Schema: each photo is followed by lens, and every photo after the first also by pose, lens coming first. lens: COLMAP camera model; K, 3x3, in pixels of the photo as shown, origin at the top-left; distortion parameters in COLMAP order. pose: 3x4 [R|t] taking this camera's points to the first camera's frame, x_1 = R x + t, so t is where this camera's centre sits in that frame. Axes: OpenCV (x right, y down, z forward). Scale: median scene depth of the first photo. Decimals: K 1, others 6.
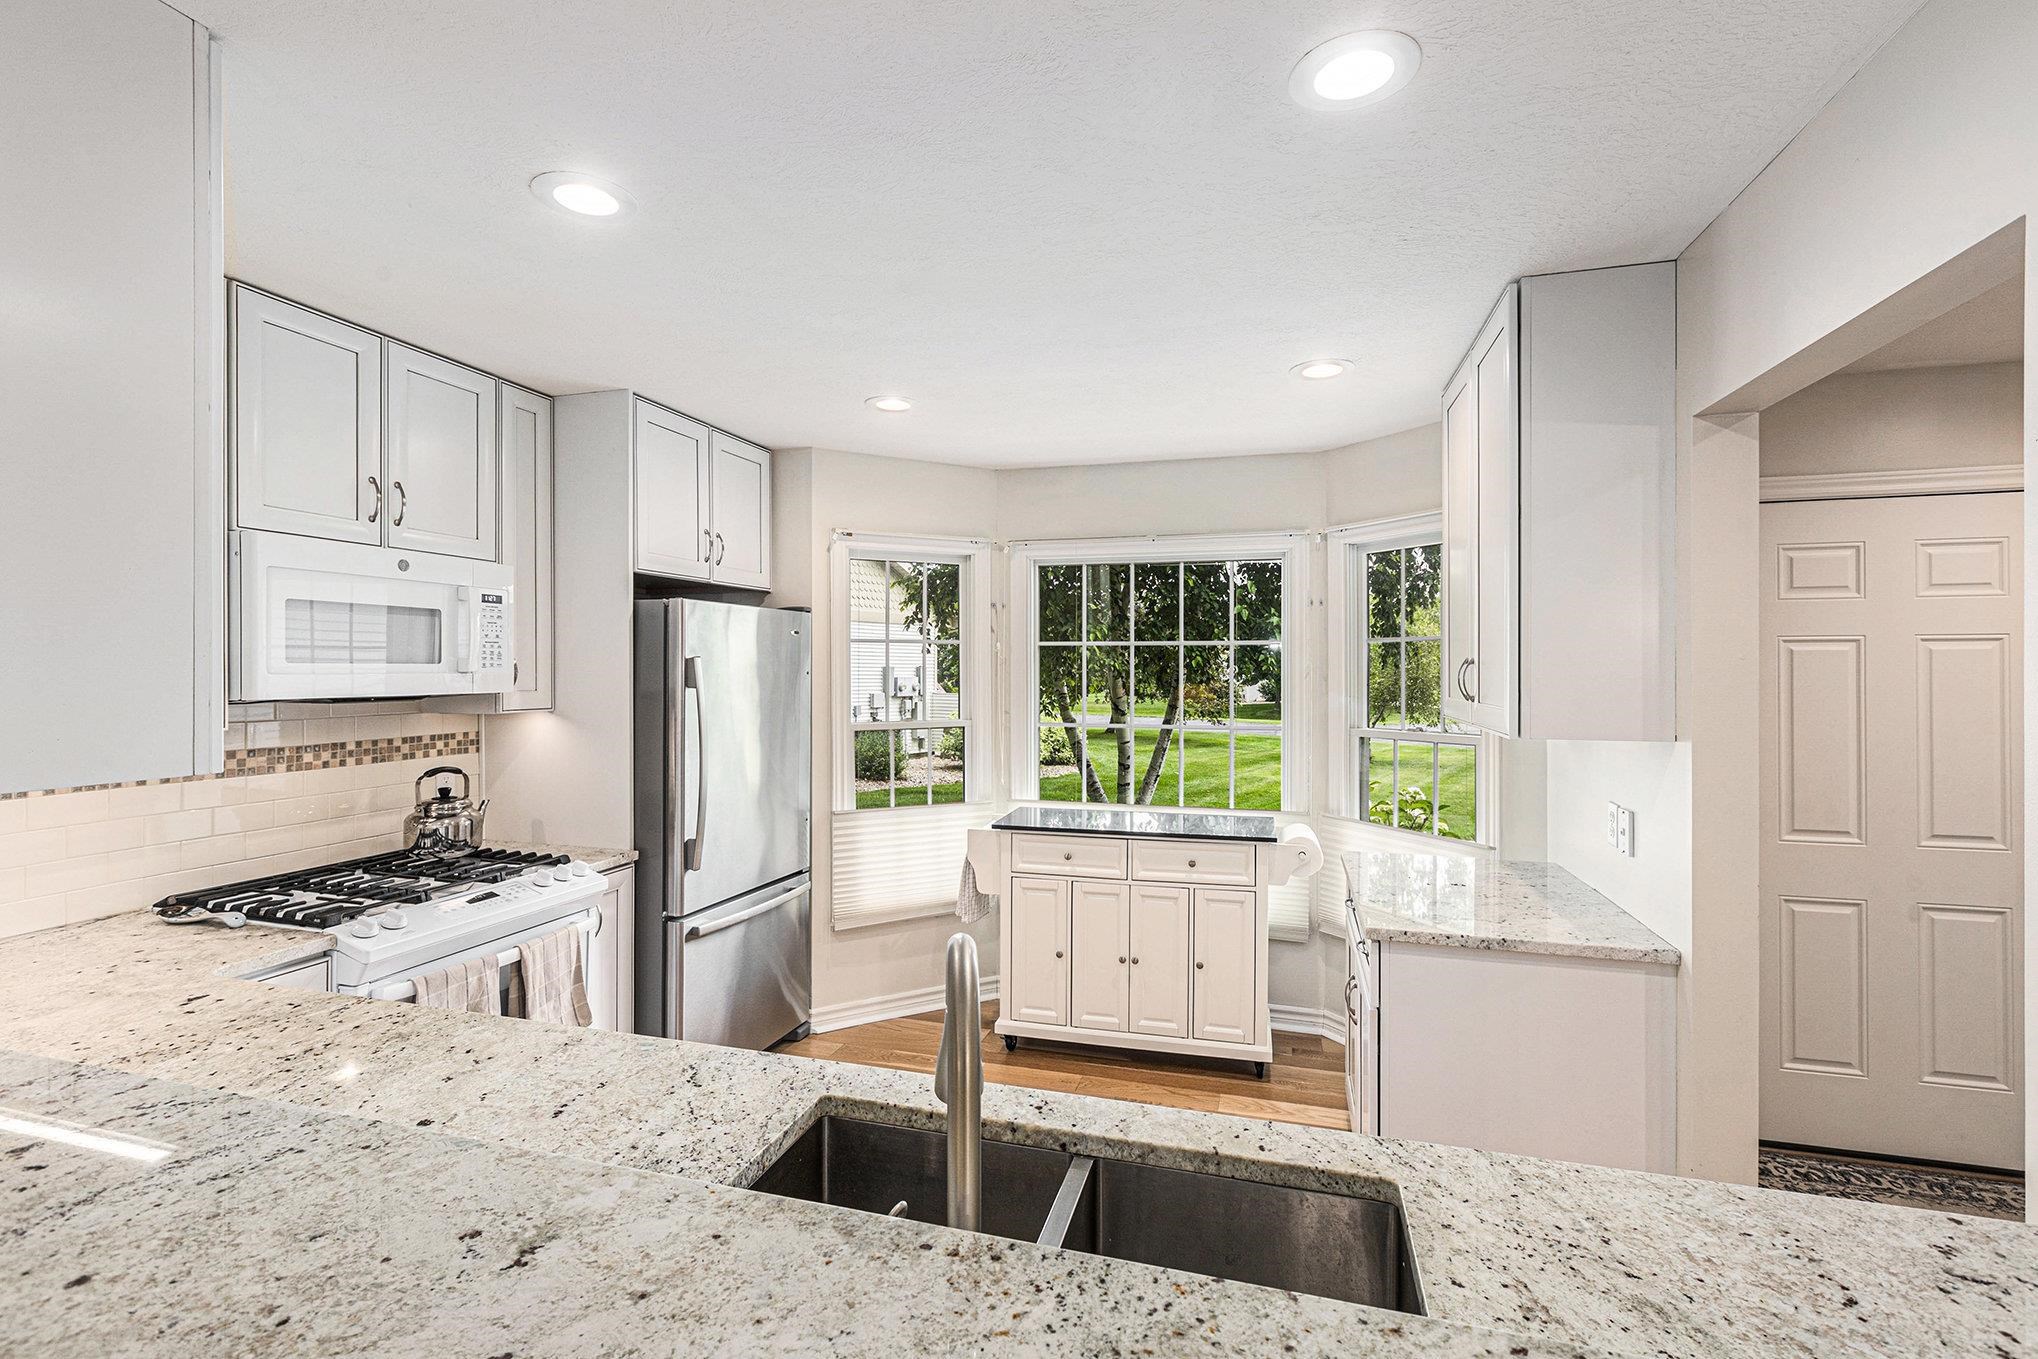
lens RADIAL K [[896.2, 0, 1020.2], [0, 896.2, 667.4], [0, 0, 1]] dist [-0.005242, 0.000257]
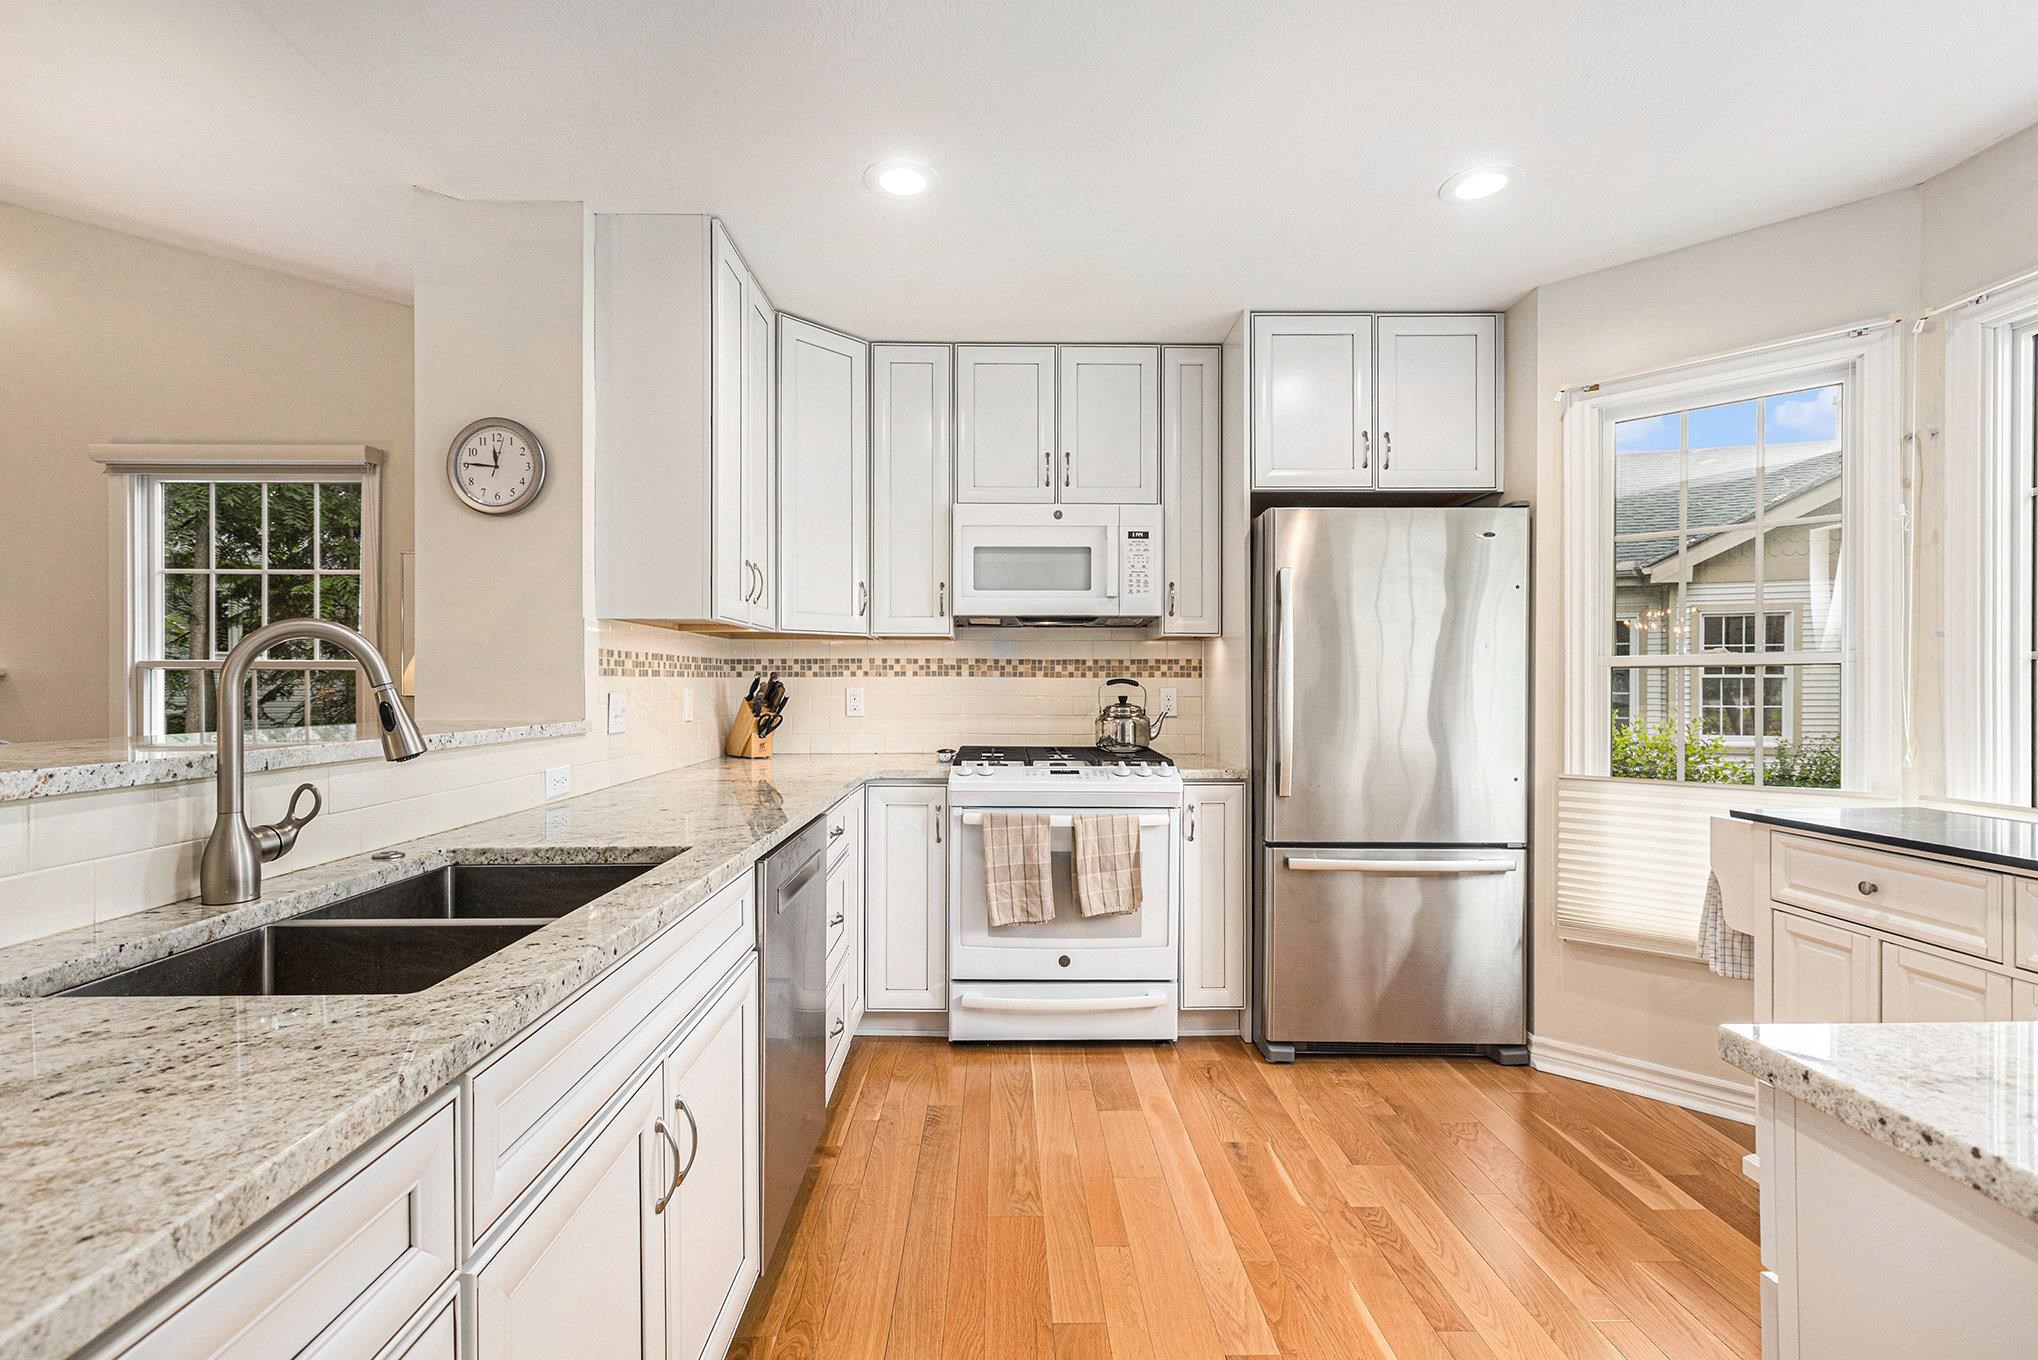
lens RADIAL K [[921.4, 0, 1017.7], [0, 921.4, 685.8], [0, 0, 1]] dist [-0.002704, -0.000323]
pose [[0.300720, 0.000304, -0.953712, 0.489348], [0.001185, 0.999999, 0.000693, 0.114274], [0.953712, -0.001338, 0.300719, 0.462228]]
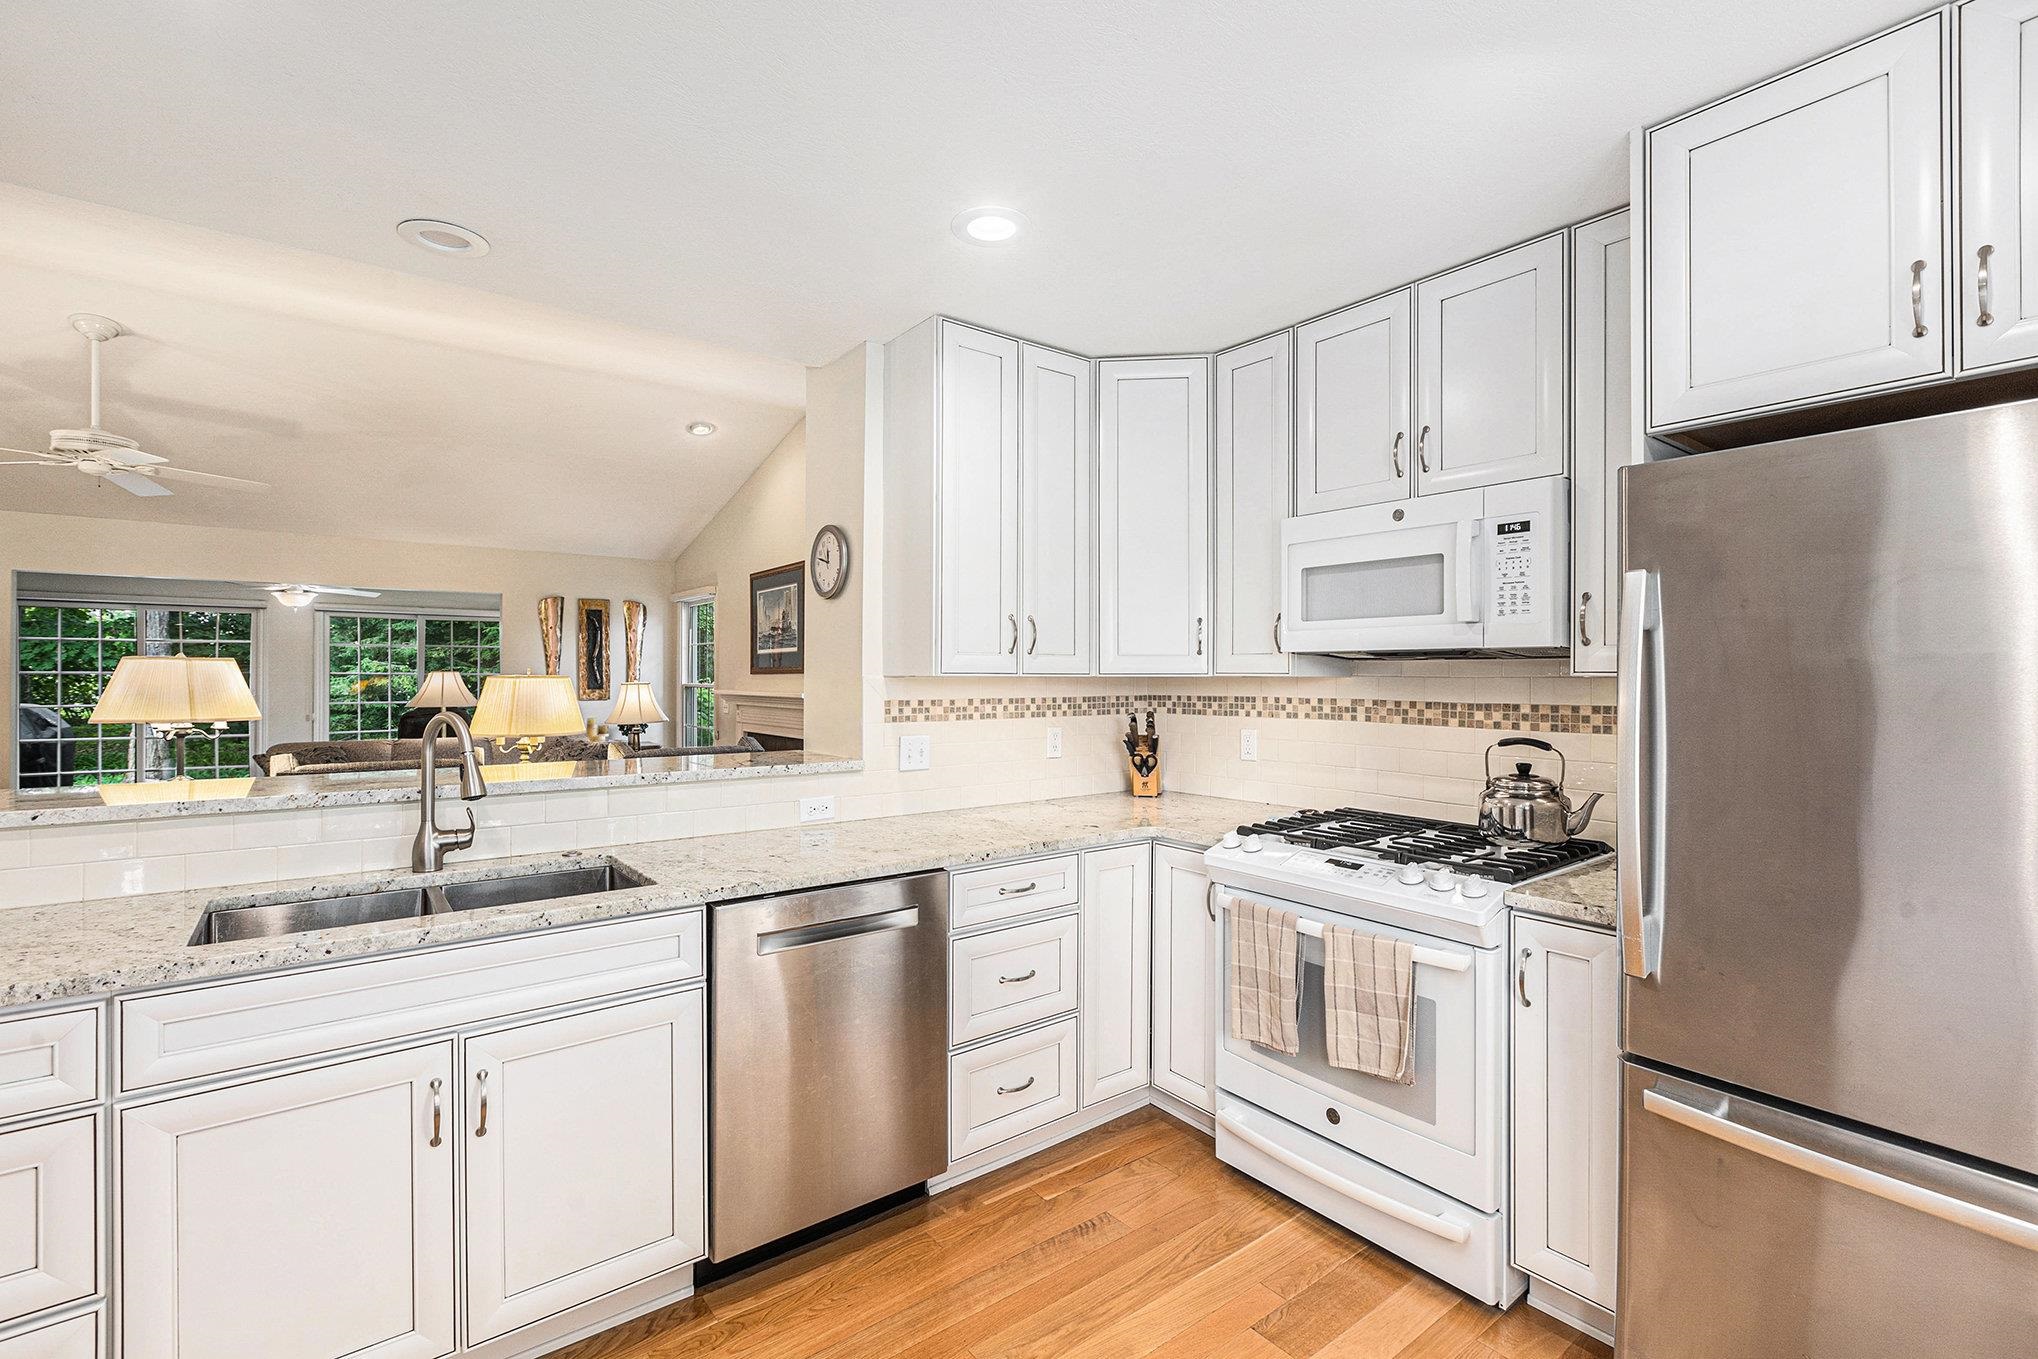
lens RADIAL K [[898.0, 0, 1004.2], [0, 898.0, 670.7], [0, 0, 1]] dist [-0.000127, 0.000057]
pose [[-0.591571, -0.009457, -0.806197, 0.296278], [-0.003438, 0.999952, -0.009207, 0.055589], [0.806245, -0.002674, -0.591575, 1.053482]]
